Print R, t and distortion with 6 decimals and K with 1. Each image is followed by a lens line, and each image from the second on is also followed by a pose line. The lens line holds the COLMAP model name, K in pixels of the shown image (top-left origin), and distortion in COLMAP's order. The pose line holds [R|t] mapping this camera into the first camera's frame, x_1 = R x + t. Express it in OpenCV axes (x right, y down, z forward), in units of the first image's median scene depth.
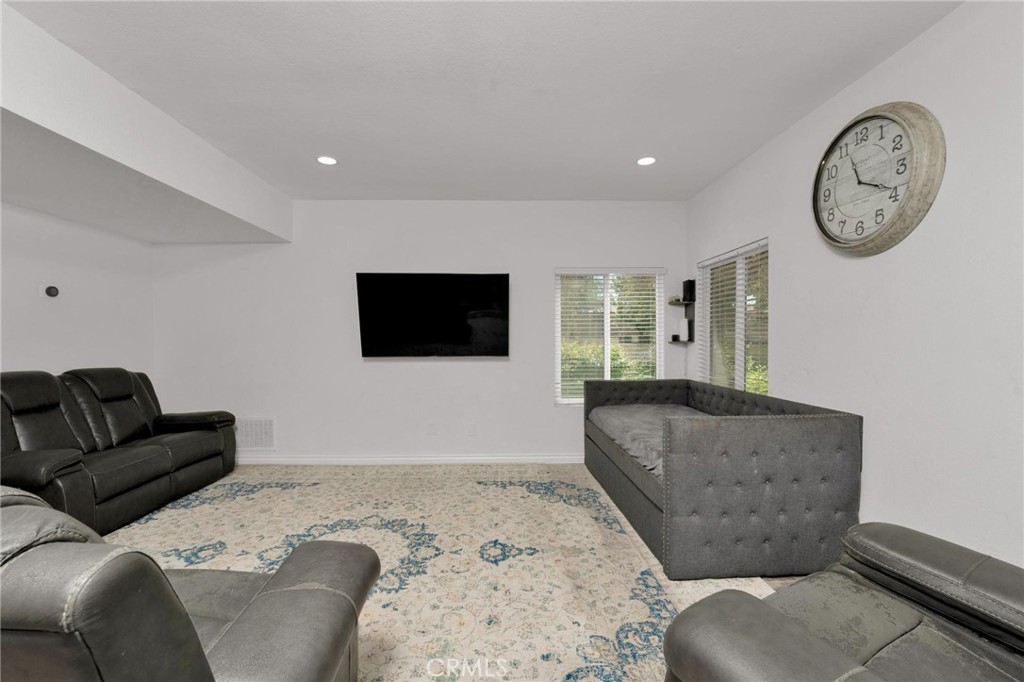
lens RADIAL K [[436.7, 0, 505.8], [0, 436.7, 351.8], [0, 0, 1]] dist [-0.022971, 0.000083]
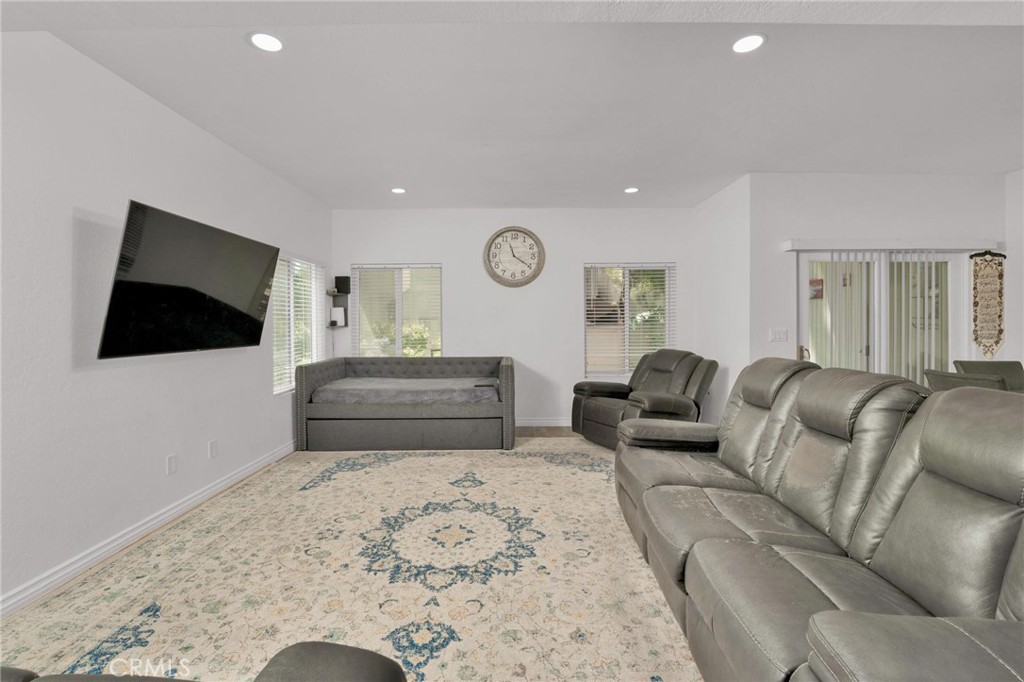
lens RADIAL K [[445.9, 0, 514.7], [0, 445.9, 336.3], [0, 0, 1]] dist [-0.024748, 0.000095]
pose [[0.012450, -0.024807, 0.999615, -1.220981], [0.036903, 0.999023, 0.024333, -0.011529], [-0.999241, 0.036586, 0.013353, 0.737574]]
